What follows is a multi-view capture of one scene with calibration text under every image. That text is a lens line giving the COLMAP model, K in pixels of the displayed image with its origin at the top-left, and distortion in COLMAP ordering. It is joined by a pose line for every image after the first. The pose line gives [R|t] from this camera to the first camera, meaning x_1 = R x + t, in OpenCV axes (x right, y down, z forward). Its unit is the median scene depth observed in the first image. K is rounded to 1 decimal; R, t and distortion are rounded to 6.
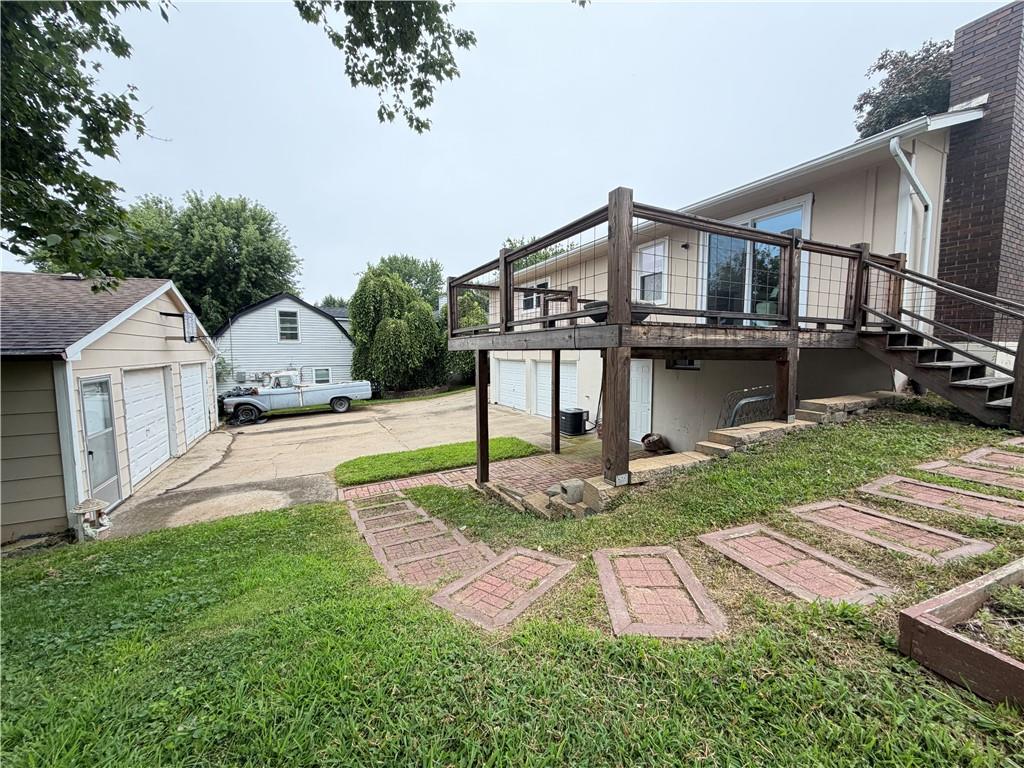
lens RADIAL K [[407.4, 0, 509.9], [0, 407.4, 384.6], [0, 0, 1]] dist [0.001138, -0.000243]
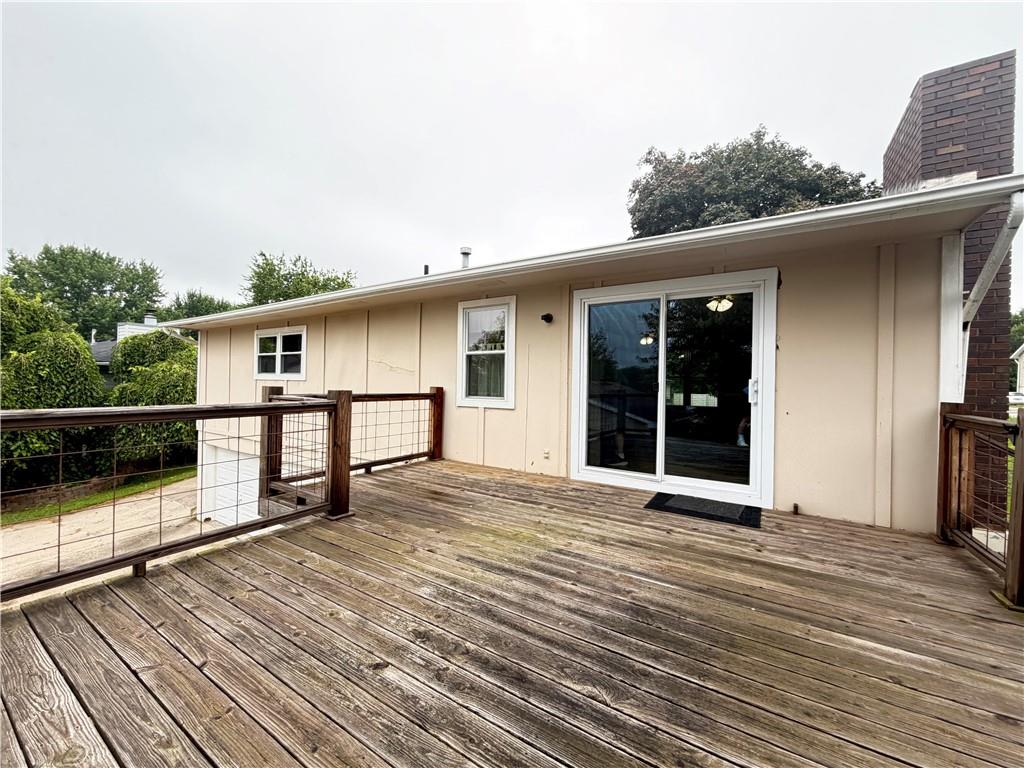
lens RADIAL K [[407.4, 0, 509.9], [0, 407.4, 384.6], [0, 0, 1]] dist [0.001138, -0.000243]
pose [[0.863994, 0.017770, 0.503188, 0.055227], [0.020461, 0.997312, -0.070351, -0.123275], [-0.503086, 0.071079, 0.861309, 0.319896]]
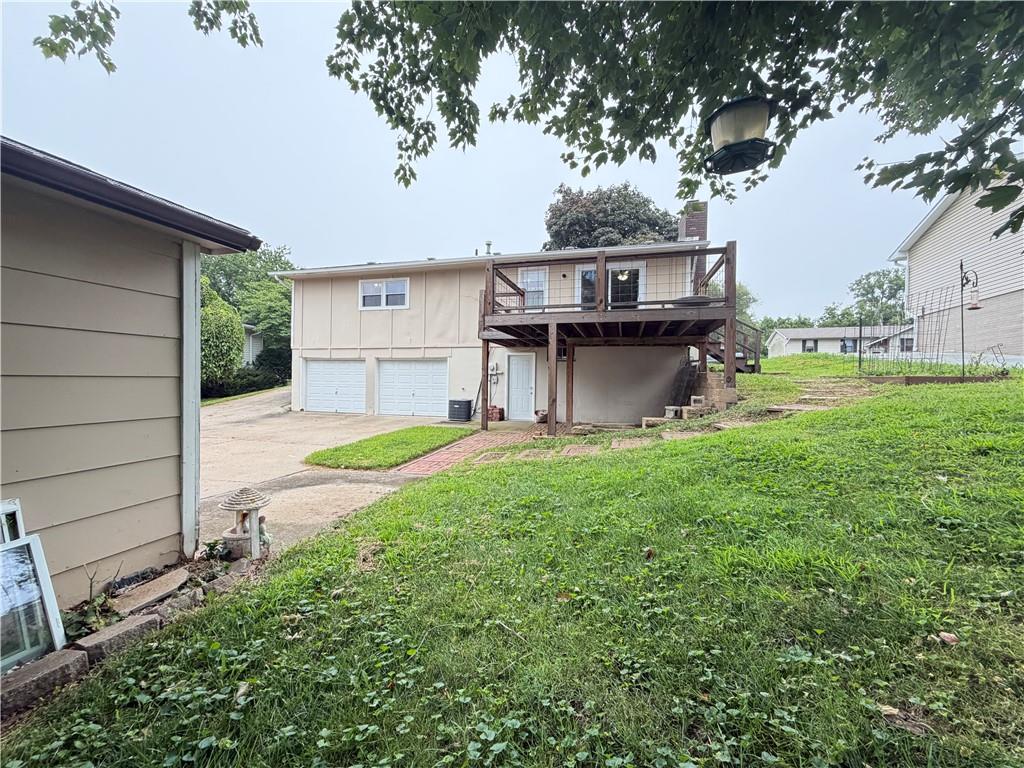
lens RADIAL K [[407.4, 0, 509.9], [0, 407.4, 384.6], [0, 0, 1]] dist [0.001138, -0.000243]
pose [[0.676430, 0.007677, 0.736467, -0.459834], [0.042891, 0.997838, -0.049797, 0.066106], [-0.735257, 0.065272, 0.674638, 0.115328]]
